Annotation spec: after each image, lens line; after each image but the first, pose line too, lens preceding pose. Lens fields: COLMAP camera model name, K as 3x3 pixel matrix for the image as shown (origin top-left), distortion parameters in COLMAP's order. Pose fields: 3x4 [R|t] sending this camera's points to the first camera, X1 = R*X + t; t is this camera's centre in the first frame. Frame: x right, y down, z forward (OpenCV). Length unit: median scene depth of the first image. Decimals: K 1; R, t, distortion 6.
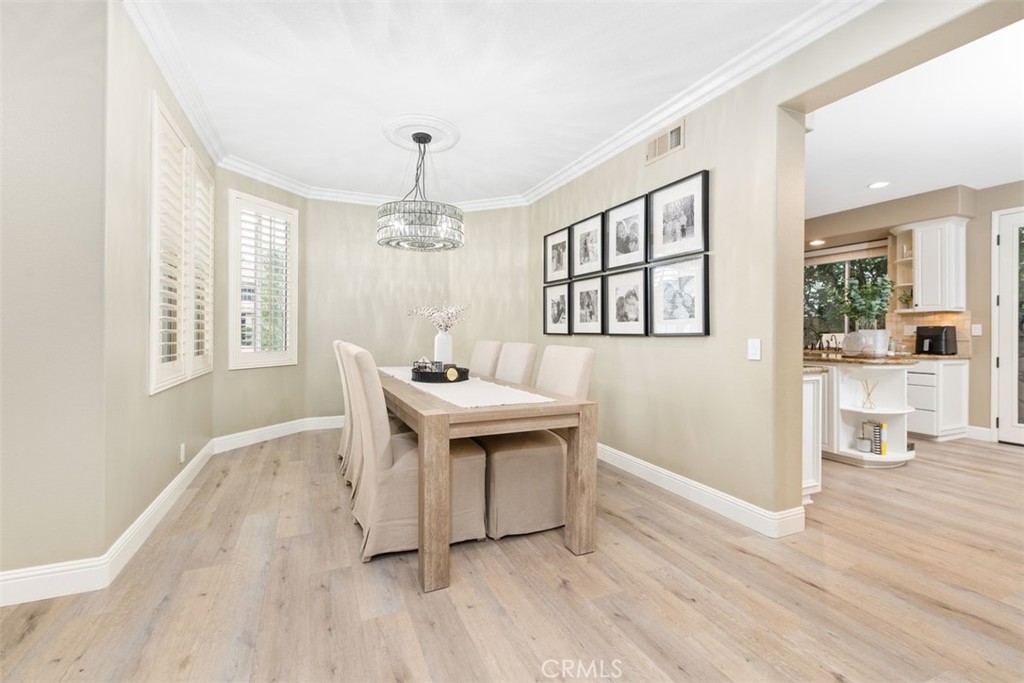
lens RADIAL K [[450.0, 0, 489.3], [0, 450.0, 319.4], [0, 0, 1]] dist [0.007786, -0.003625]
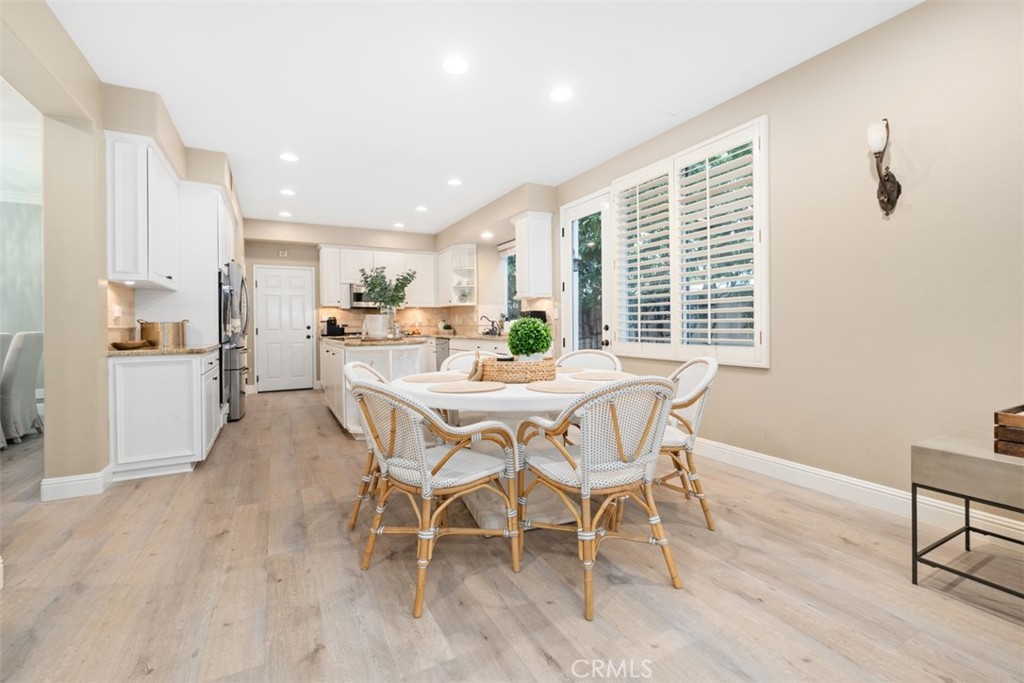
lens RADIAL K [[450.0, 0, 506.7], [0, 450.0, 322.7], [0, 0, 1]] dist [0.007786, -0.003625]
pose [[0.998842, -0.015494, 0.045550, 0.895480], [0.014579, 0.999687, 0.020350, 0.019599], [-0.045851, -0.019662, 0.998755, -0.086887]]
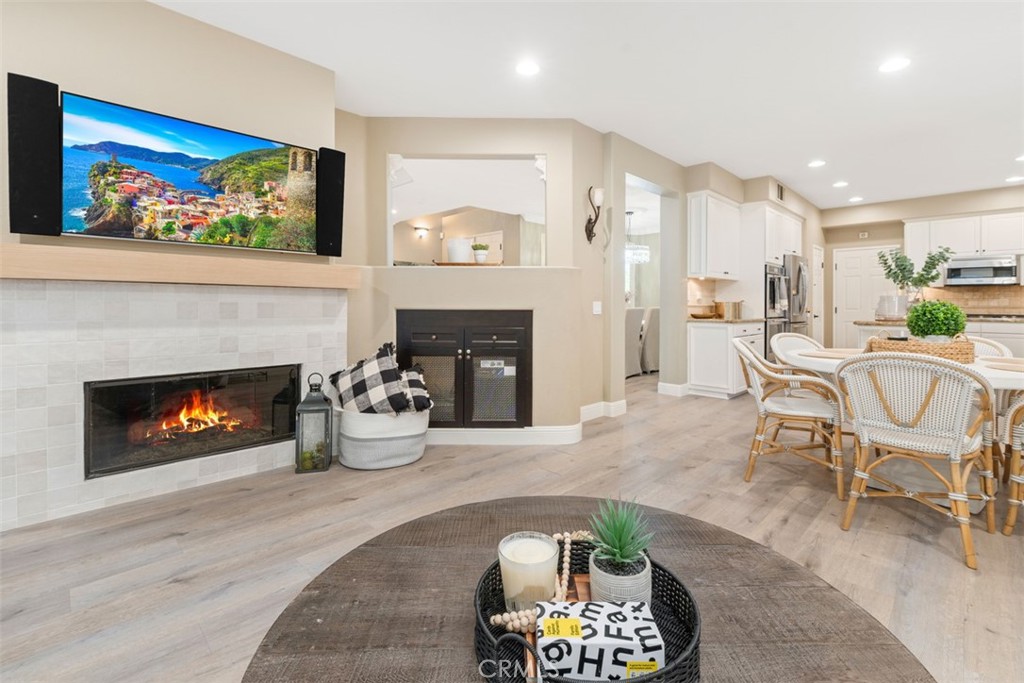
lens RADIAL K [[450.0, 0, 514.1], [0, 450.0, 303.6], [0, 0, 1]] dist [0.007786, -0.003625]
pose [[0.341198, -0.005648, -0.939975, 1.259643], [0.020827, 0.999782, 0.001553, 0.016722], [0.939761, -0.020107, 0.341241, -0.207886]]
